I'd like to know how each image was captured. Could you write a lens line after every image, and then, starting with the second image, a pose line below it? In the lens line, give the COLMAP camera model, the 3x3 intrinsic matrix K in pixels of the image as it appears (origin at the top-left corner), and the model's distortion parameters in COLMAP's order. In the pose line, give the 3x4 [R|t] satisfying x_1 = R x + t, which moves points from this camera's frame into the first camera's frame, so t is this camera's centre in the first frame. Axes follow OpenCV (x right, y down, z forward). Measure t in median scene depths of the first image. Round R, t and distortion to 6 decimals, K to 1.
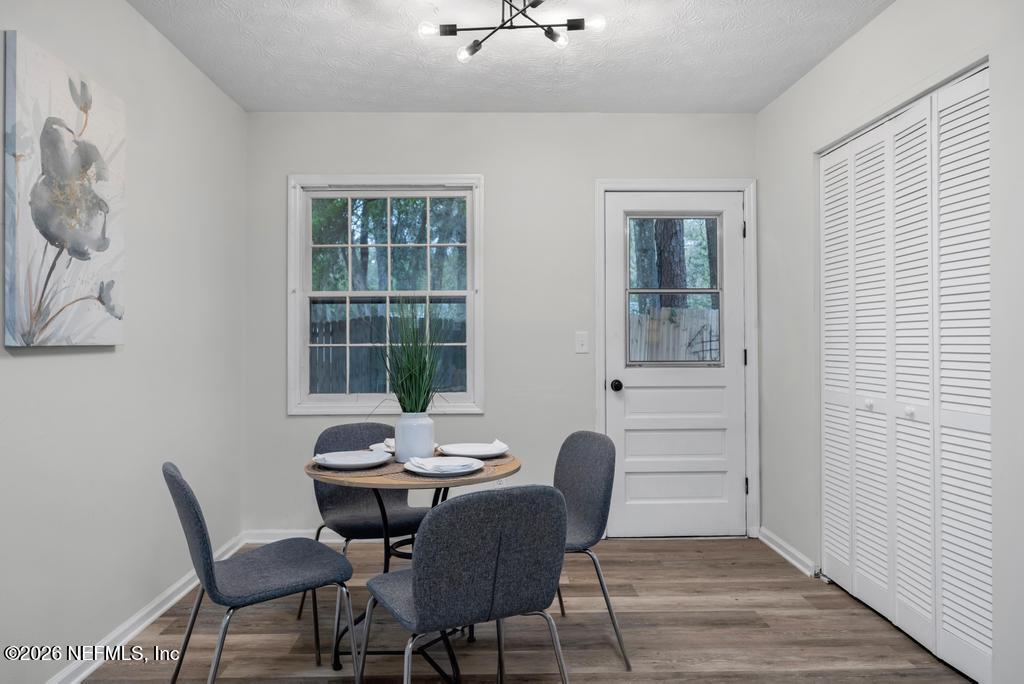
lens RADIAL K [[694.8, 0, 506.3], [0, 694.8, 339.5], [0, 0, 1]] dist [0.000956, -0.006659]
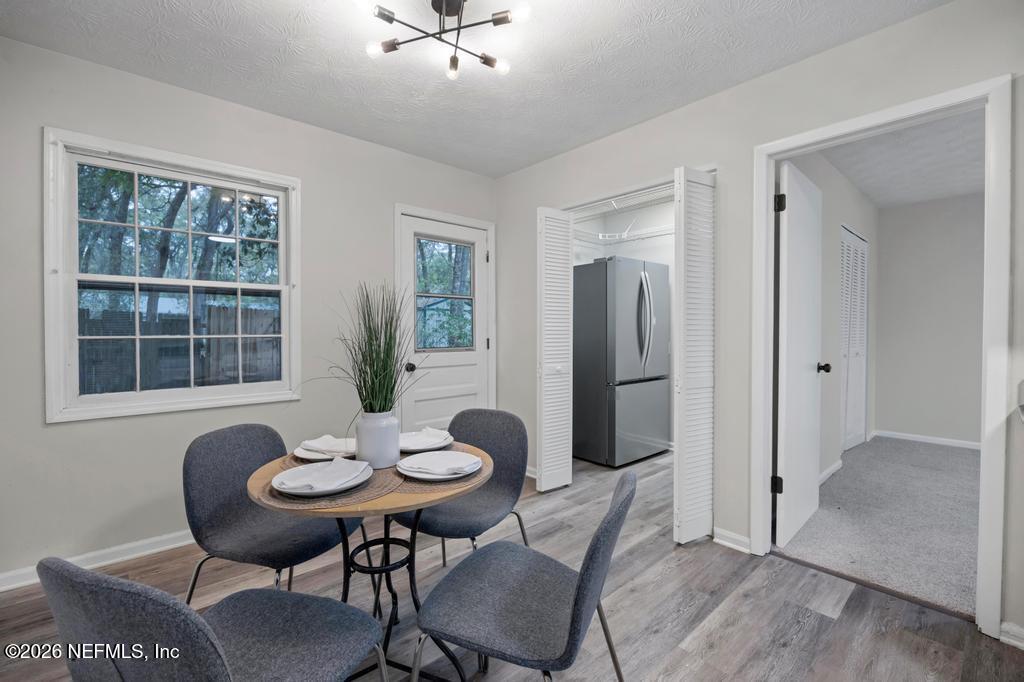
lens RADIAL K [[432.2, 0, 505.7], [0, 432.2, 338.0], [0, 0, 1]] dist [-0.018825, 0.001394]
pose [[0.762350, -0.007420, 0.647122, -0.228693], [-0.004065, 0.999860, 0.016253, -0.001772], [-0.647152, -0.015021, 0.762213, 0.283273]]
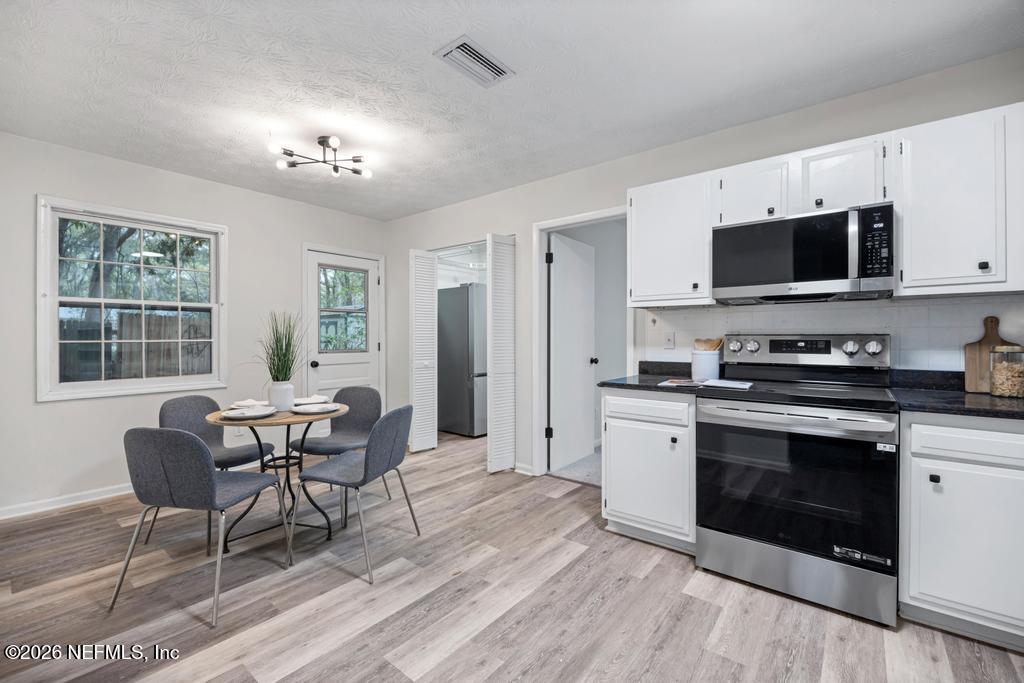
lens RADIAL K [[432.2, 0, 508.1], [0, 432.2, 339.1], [0, 0, 1]] dist [-0.018825, 0.001394]
pose [[0.647072, -0.000371, 0.762429, -0.350123], [-0.003621, 0.999987, 0.003559, -0.001747], [-0.762420, -0.005064, 0.647062, -0.052468]]
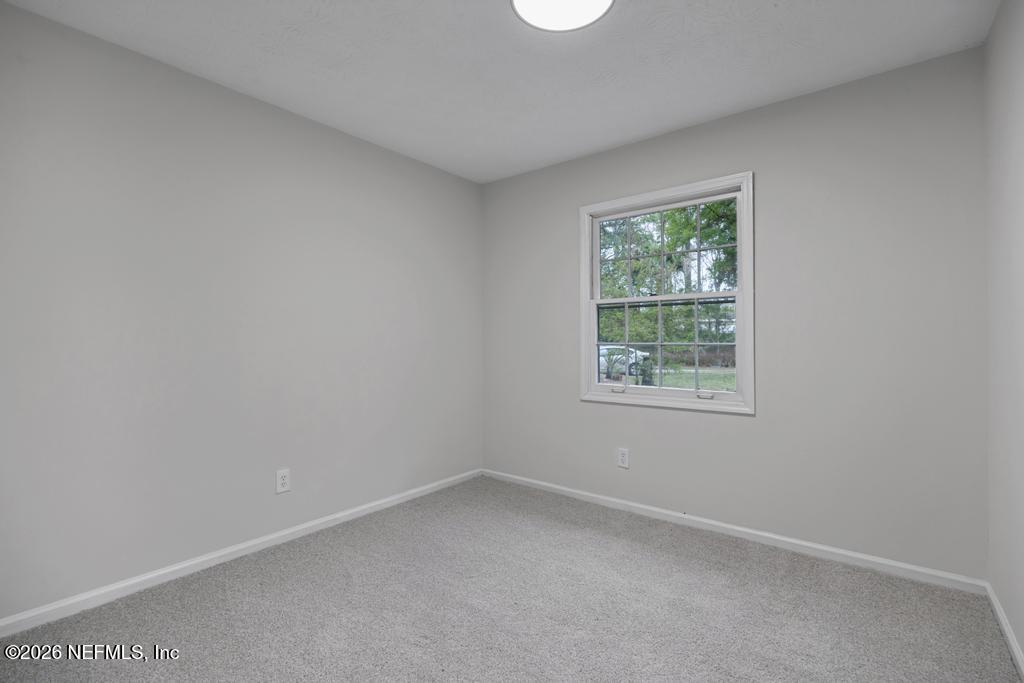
lens RADIAL K [[447.8, 0, 519.4], [0, 447.8, 339.6], [0, 0, 1]] dist [-0.003031, -0.000182]
pose [[0.789497, 0.002499, -0.613749, 0.094933], [0.012587, 0.999715, 0.020262, -0.016891], [0.613625, -0.023722, 0.789241, 0.303340]]
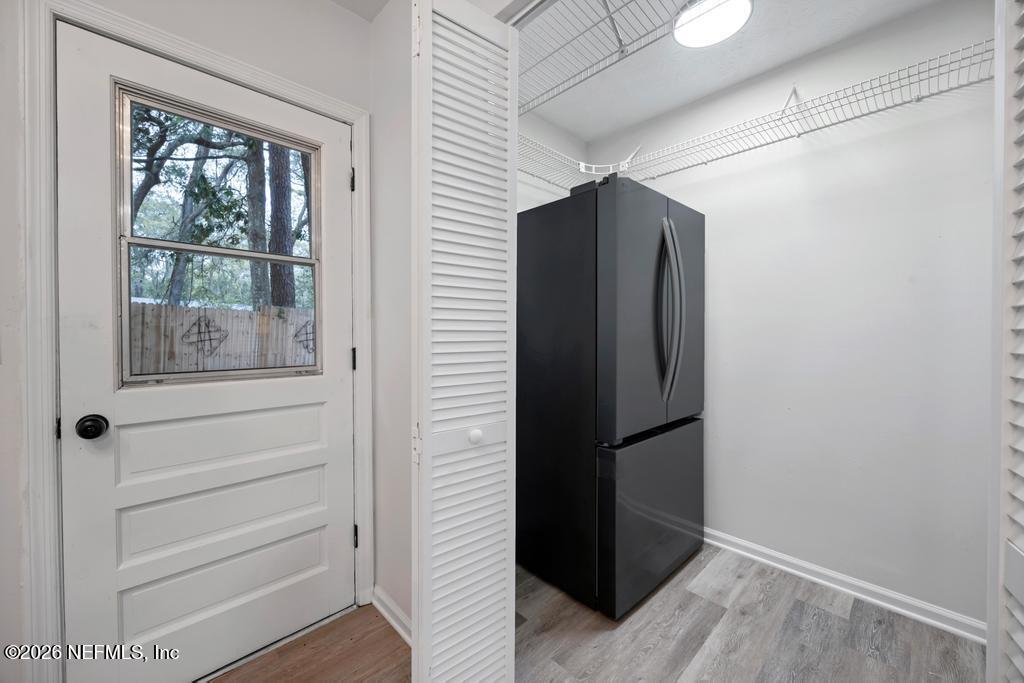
lens RADIAL K [[409.6, 0, 523.8], [0, 409.6, 337.1], [0, 0, 1]] dist [-0.000789, -0.000298]
pose [[0.726171, -0.003580, 0.687505, 0.186952], [-0.005771, 0.999919, 0.011302, -0.002502], [-0.687490, -0.012174, 0.726092, 0.591836]]
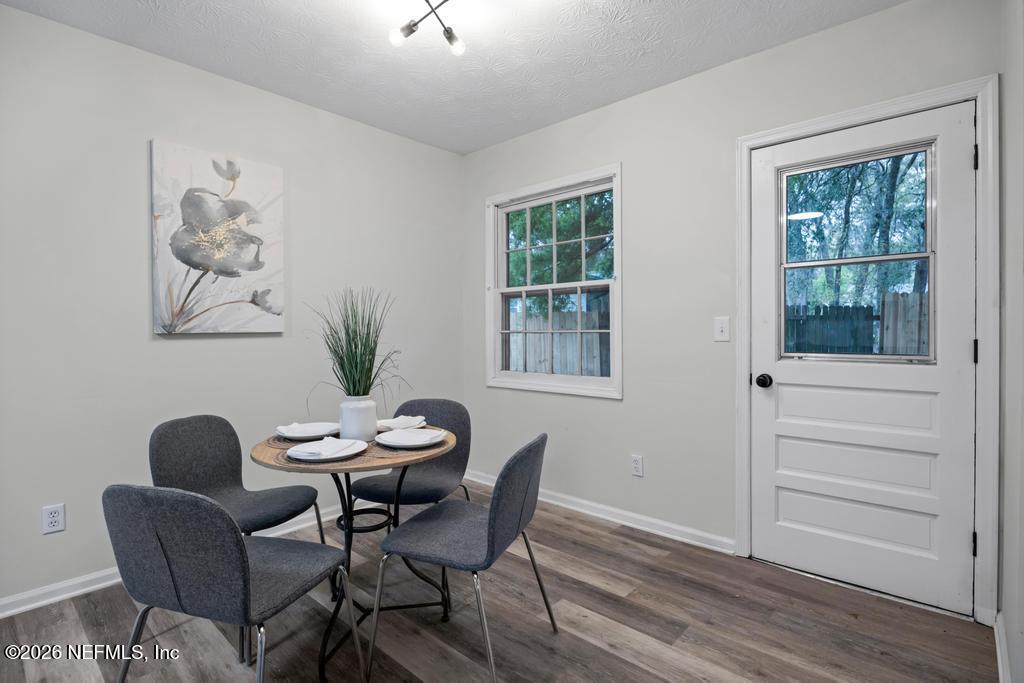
lens RADIAL K [[500.4, 0, 507.4], [0, 500.4, 337.3], [0, 0, 1]] dist [-0.011653, -0.001295]
pose [[0.727408, 0.010592, -0.686123, 0.353323], [0.006321, 0.999735, 0.022134, -0.000997], [0.686176, -0.020437, 0.727149, 0.363567]]
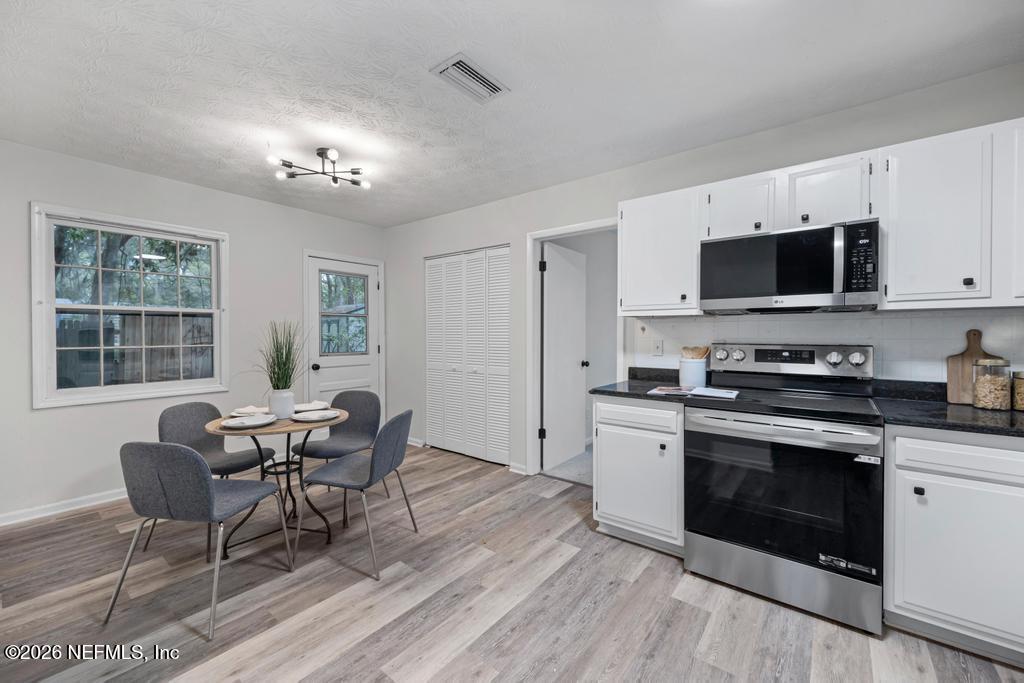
lens RADIAL K [[409.6, 0, 508.9], [0, 409.6, 338.8], [0, 0, 1]] dist [-0.000789, -0.000298]
pose [[0.635892, -0.006187, 0.771753, -0.341518], [-0.004503, 0.999921, 0.011726, -0.020945], [-0.771765, -0.010932, 0.635814, -0.044676]]
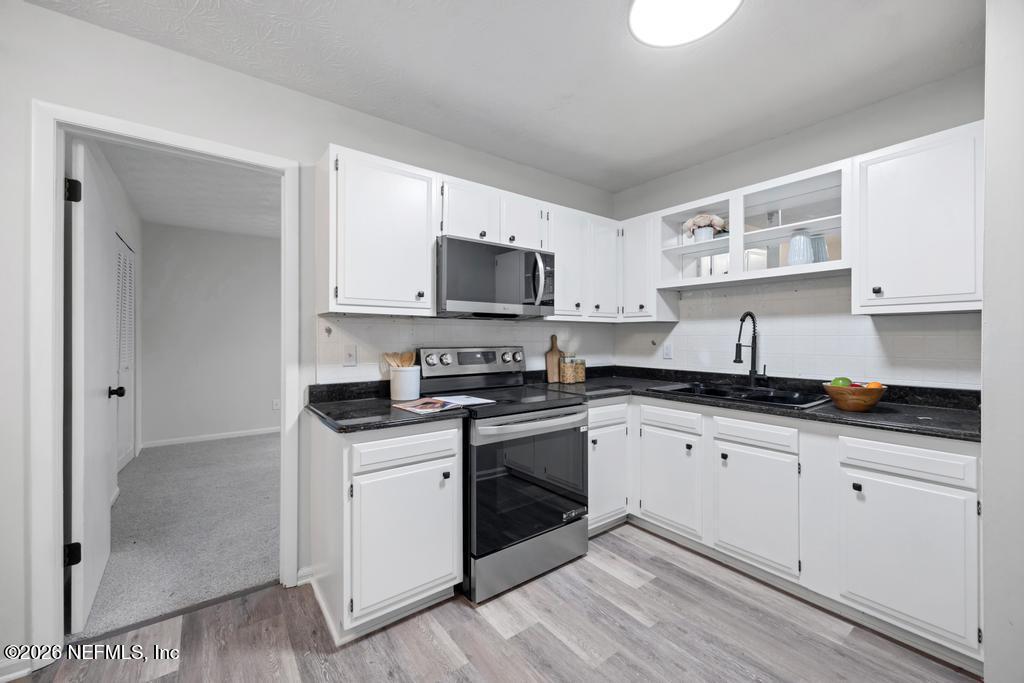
lens RADIAL K [[409.6, 0, 506.5], [0, 409.6, 336.8], [0, 0, 1]] dist [-0.000789, -0.000298]
pose [[-0.587509, 0.001309, 0.809217, -0.186469], [-0.002766, 0.999990, -0.003626, -0.021730], [-0.809213, -0.004369, -0.587499, 0.369037]]
